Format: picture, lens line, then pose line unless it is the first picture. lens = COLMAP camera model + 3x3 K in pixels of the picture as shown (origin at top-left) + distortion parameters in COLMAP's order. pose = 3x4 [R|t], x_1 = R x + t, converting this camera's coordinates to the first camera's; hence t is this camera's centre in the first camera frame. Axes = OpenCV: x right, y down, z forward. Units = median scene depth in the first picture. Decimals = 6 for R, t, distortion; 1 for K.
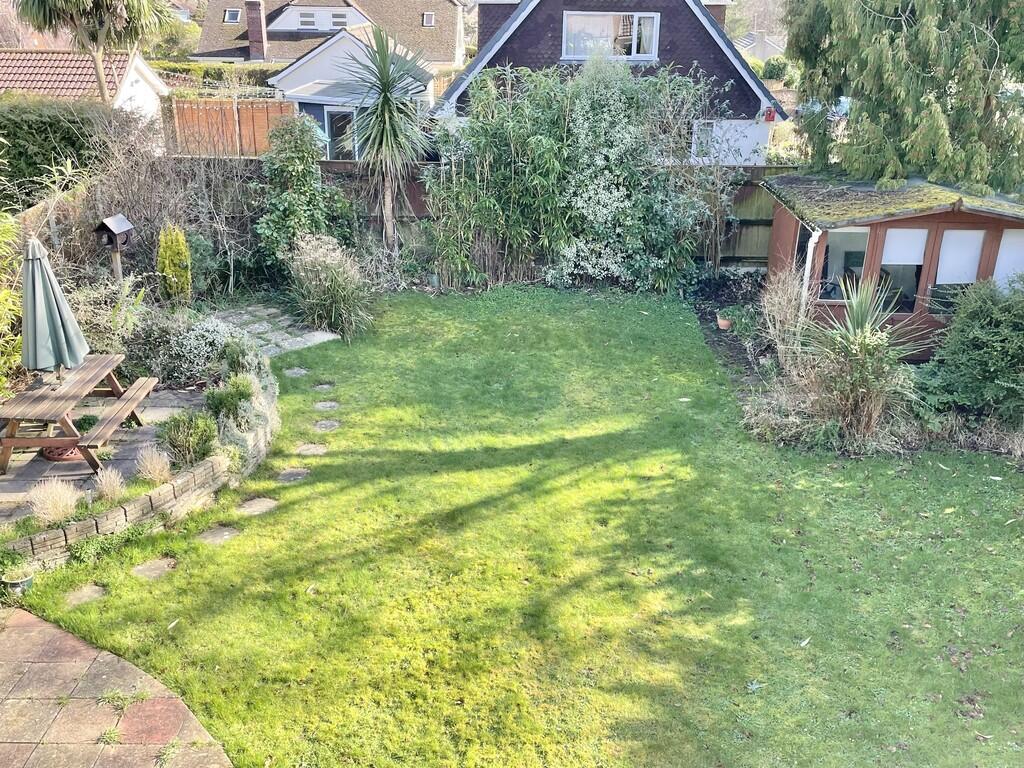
lens RADIAL K [[955.3, 0, 512.0], [0, 955.3, 384.0], [0, 0, 1]] dist [0.077232, -0.014922]
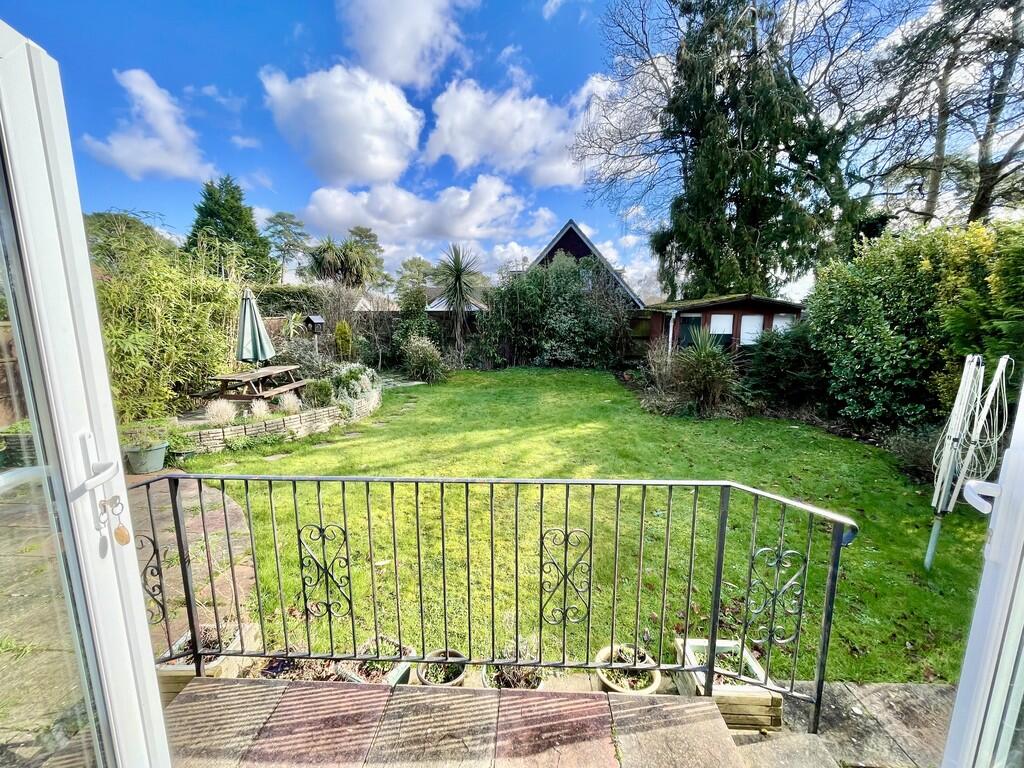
lens RADIAL K [[418.5, 0, 512.0], [0, 418.5, 384.0], [0, 0, 1]] dist [0.000322, 0.000241]
pose [[0.998502, -0.004381, -0.054541, 0.036091], [-0.006684, 0.979556, -0.201059, 0.117107], [0.054307, 0.201122, 0.978060, 0.173916]]
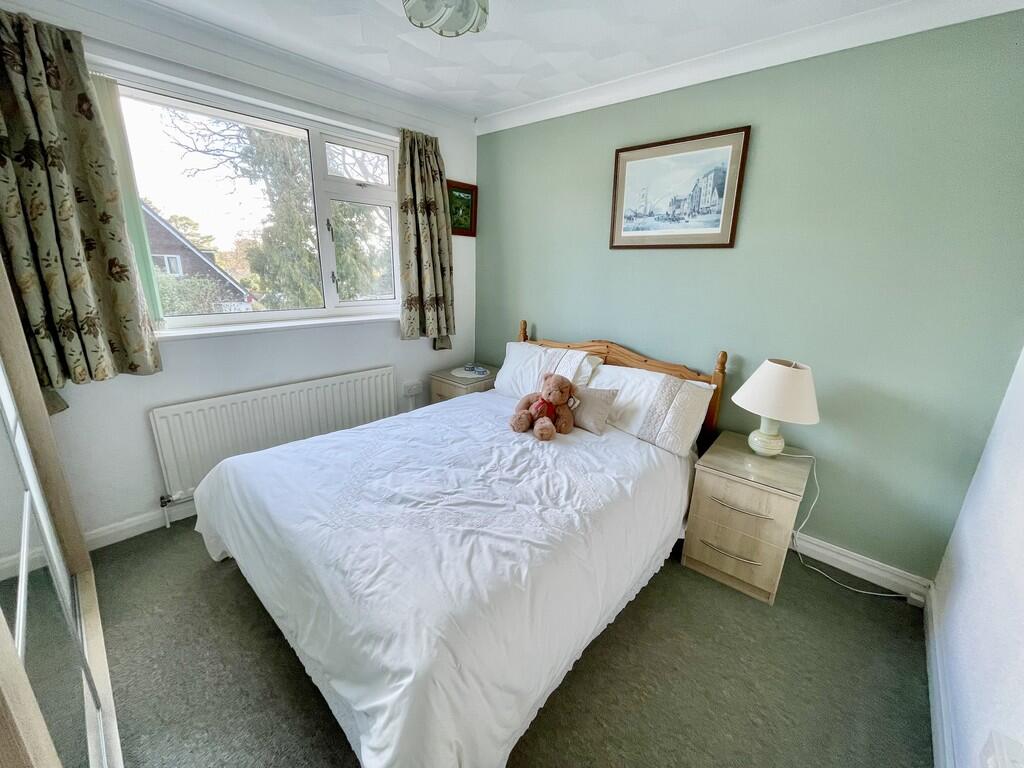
lens RADIAL K [[418.5, 0, 512.0], [0, 418.5, 384.0], [0, 0, 1]] dist [0.000322, 0.000241]
pose [[0.692260, -0.201088, 0.693065, -0.061187], [0.253359, 0.966981, 0.027498, 0.088805], [-0.675711, 0.156558, 0.720350, -0.201536]]
